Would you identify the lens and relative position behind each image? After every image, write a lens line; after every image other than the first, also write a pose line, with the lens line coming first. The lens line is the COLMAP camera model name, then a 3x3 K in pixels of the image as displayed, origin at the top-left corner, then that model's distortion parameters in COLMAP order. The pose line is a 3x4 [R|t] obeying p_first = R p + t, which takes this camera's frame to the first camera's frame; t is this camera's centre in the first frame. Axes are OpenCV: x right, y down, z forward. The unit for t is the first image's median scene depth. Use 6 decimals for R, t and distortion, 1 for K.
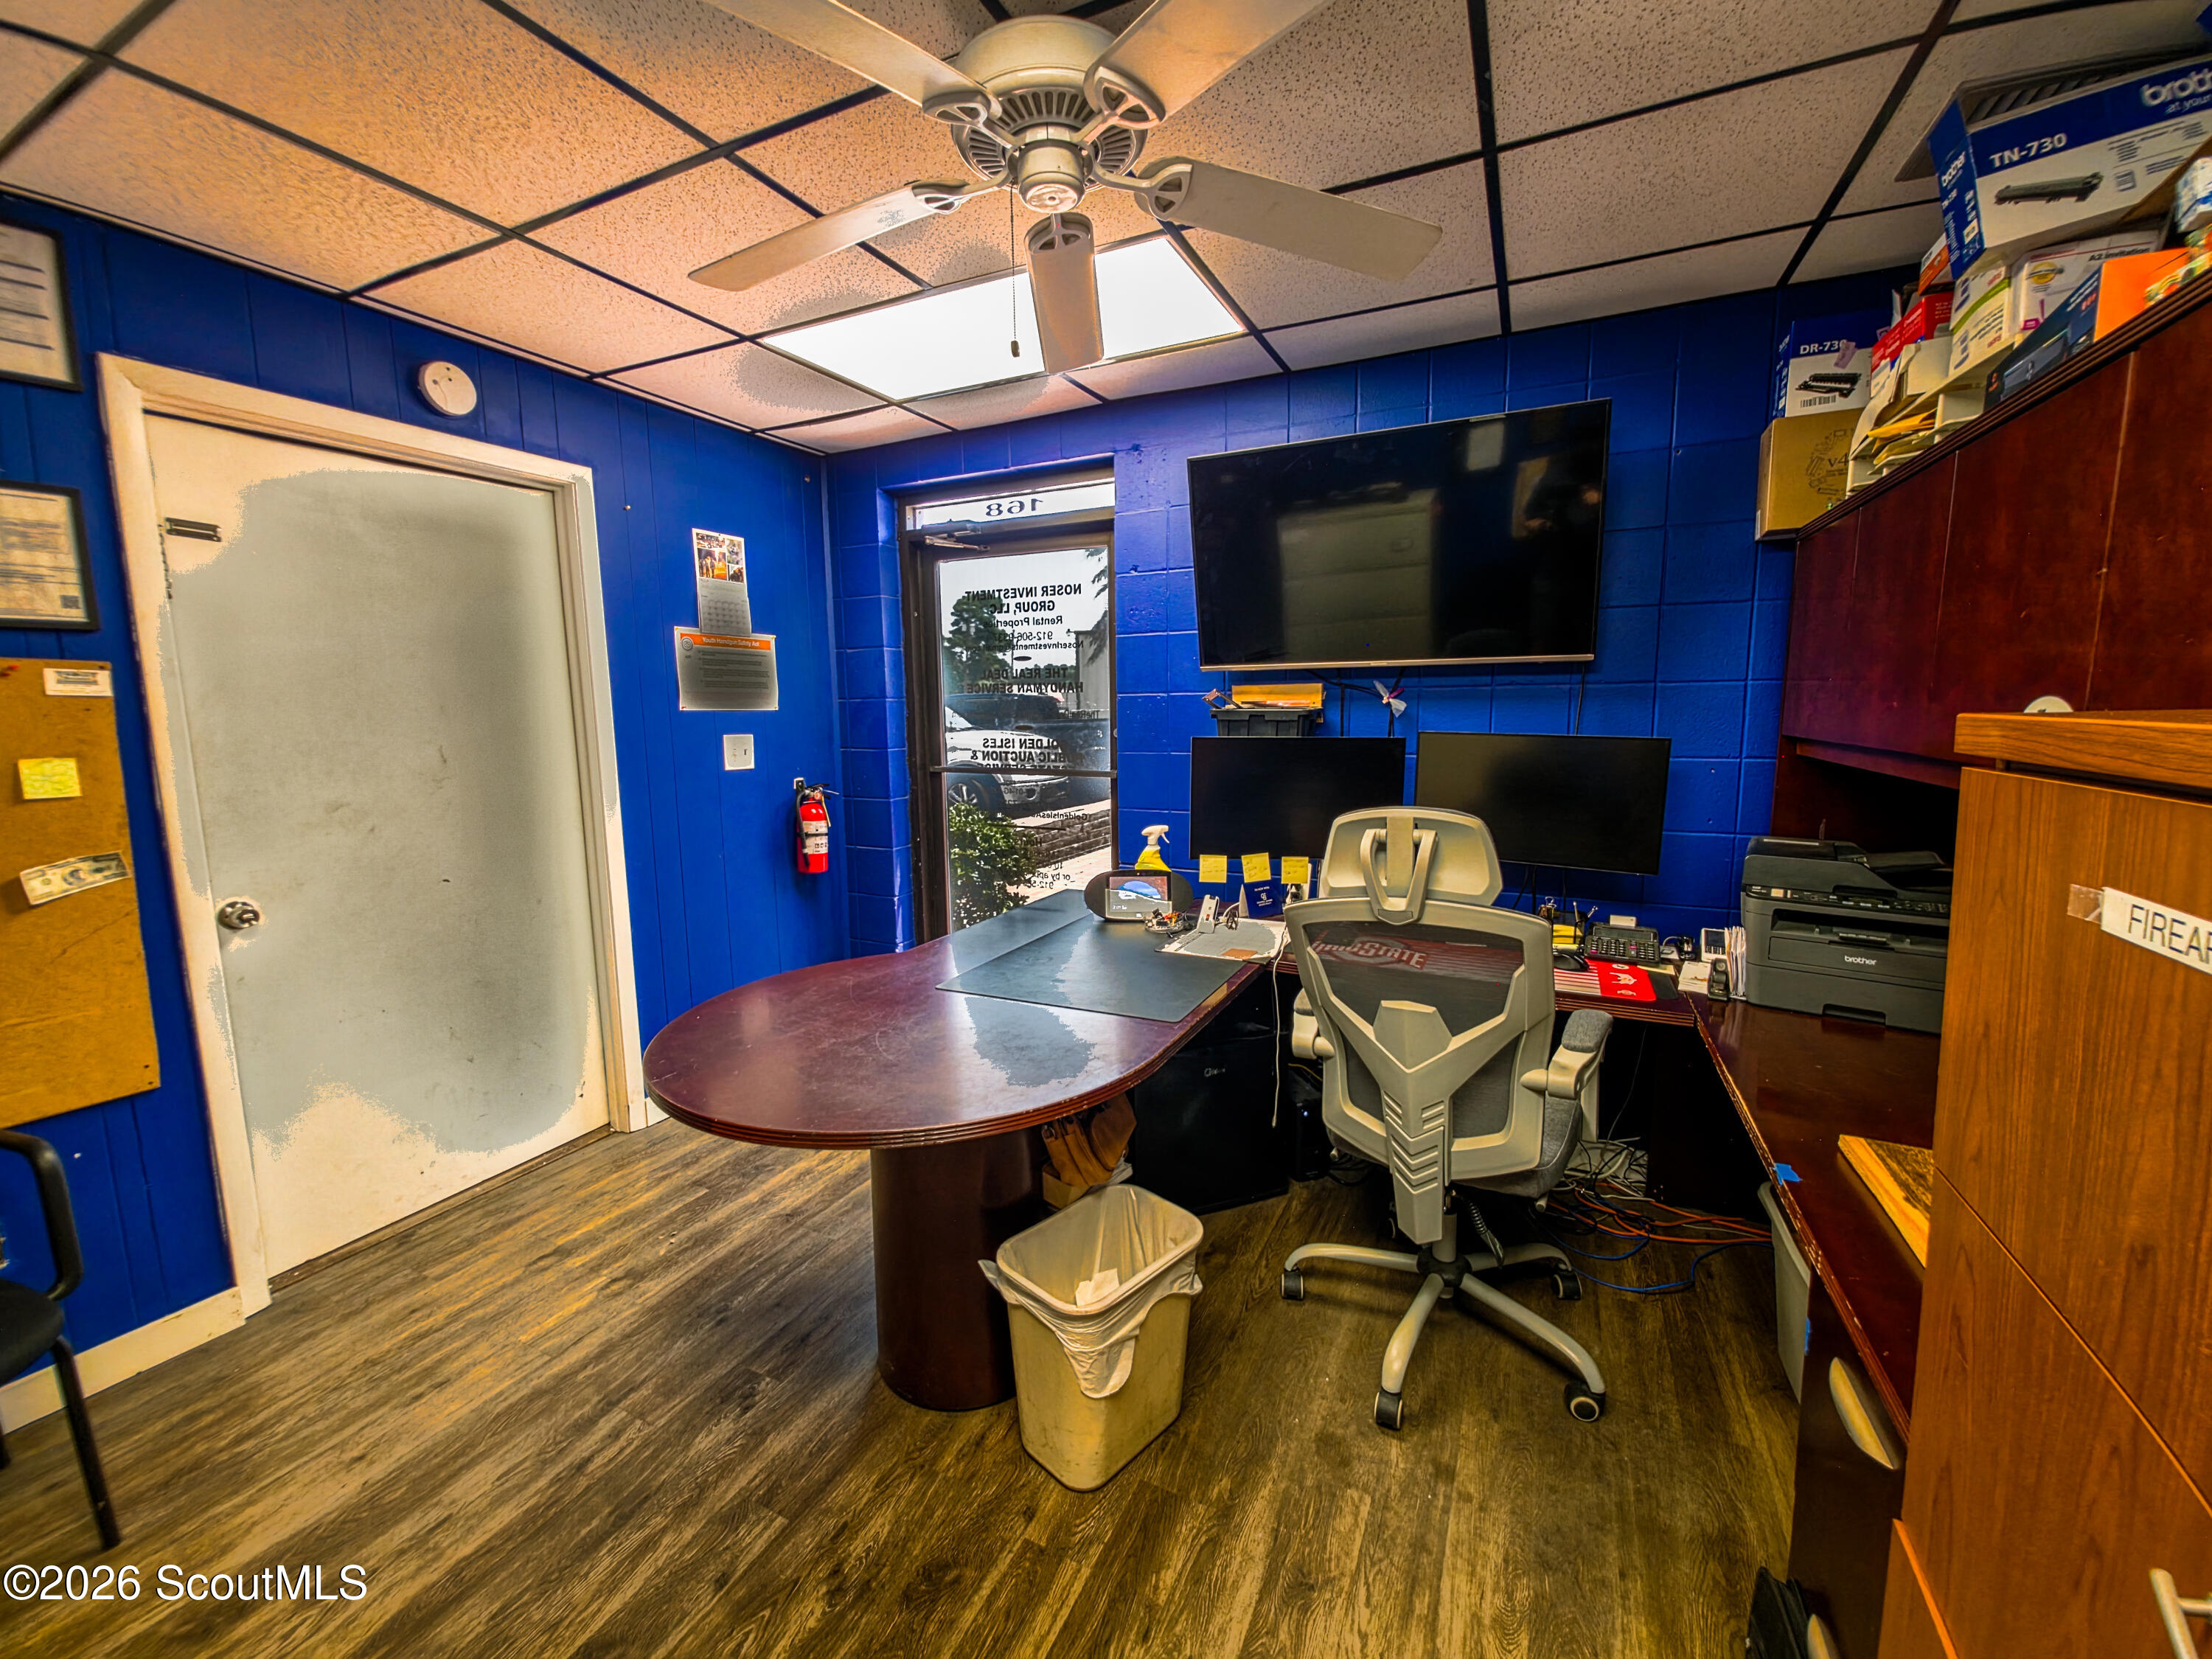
lens RADIAL K [[887.7, 0, 1109.5], [0, 887.7, 821.6], [0, 0, 1]] dist [0.006232, -0.001602]
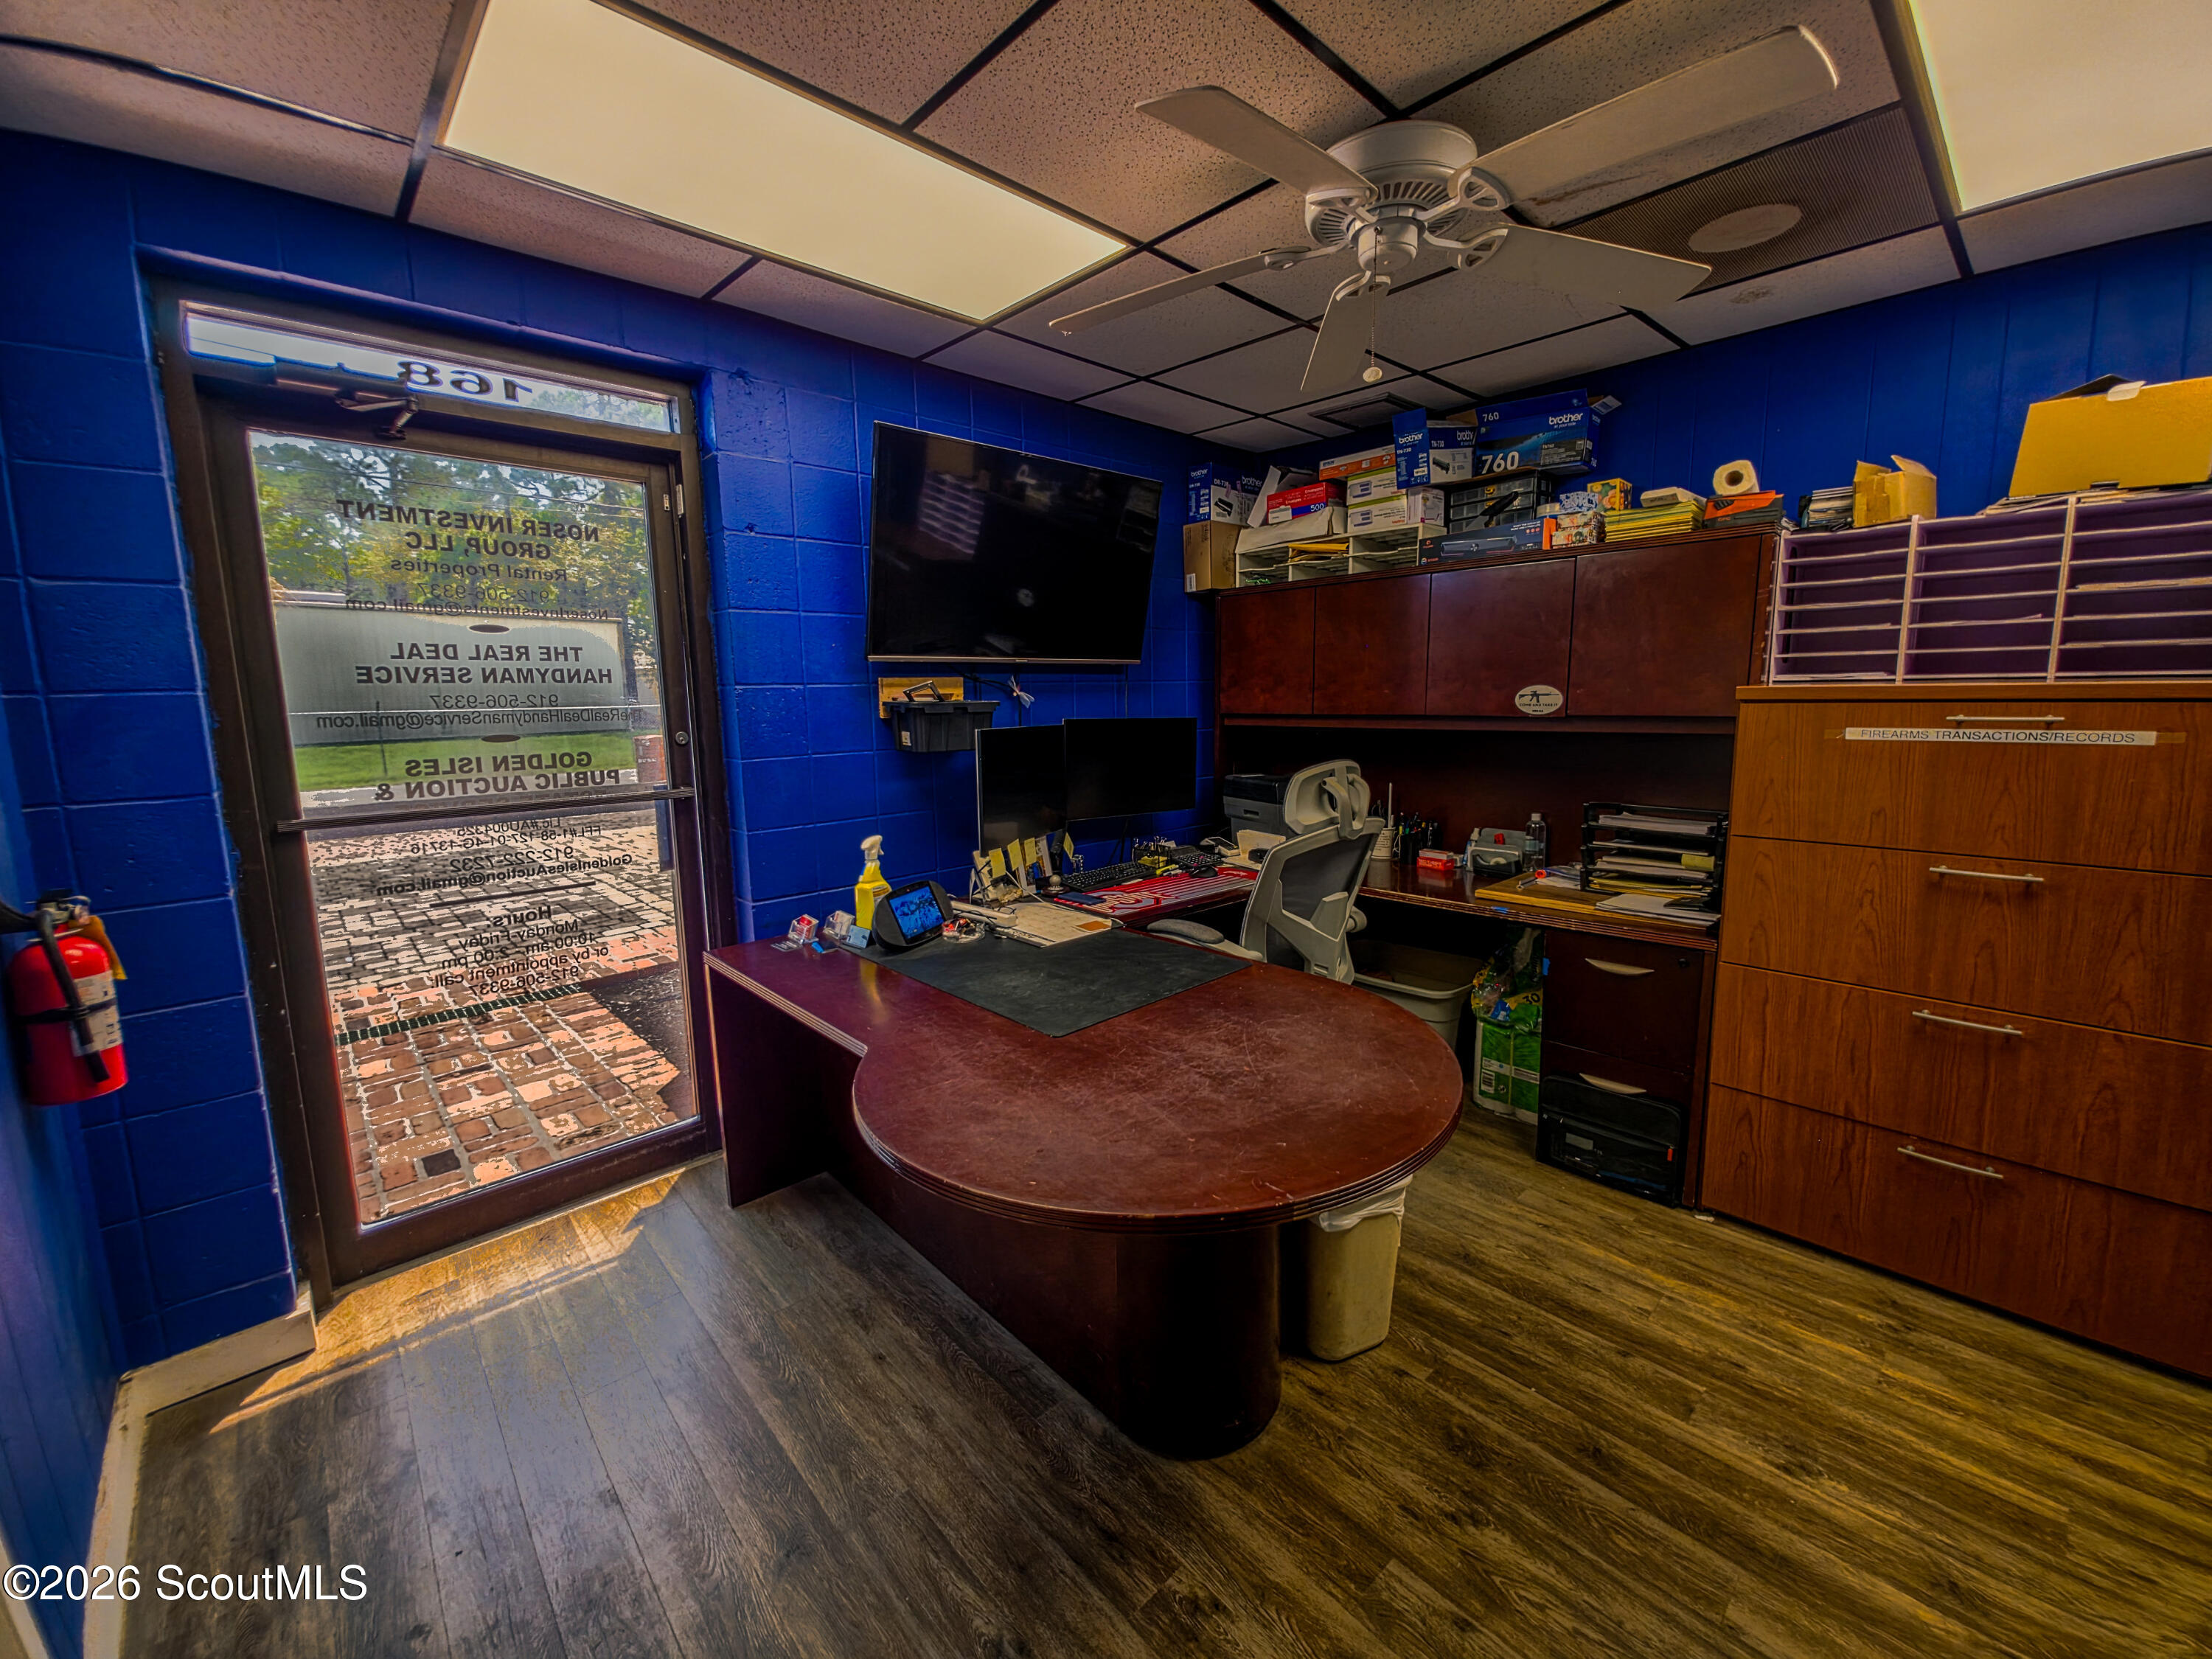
lens RADIAL K [[887.7, 0, 1107.7], [0, 887.7, 820.3], [0, 0, 1]] dist [0.006232, -0.001602]
pose [[0.359242, -0.129297, 0.924244, -0.712614], [0.136700, 0.986964, 0.084938, -0.057500], [-0.923178, 0.095831, 0.372234, 0.494327]]
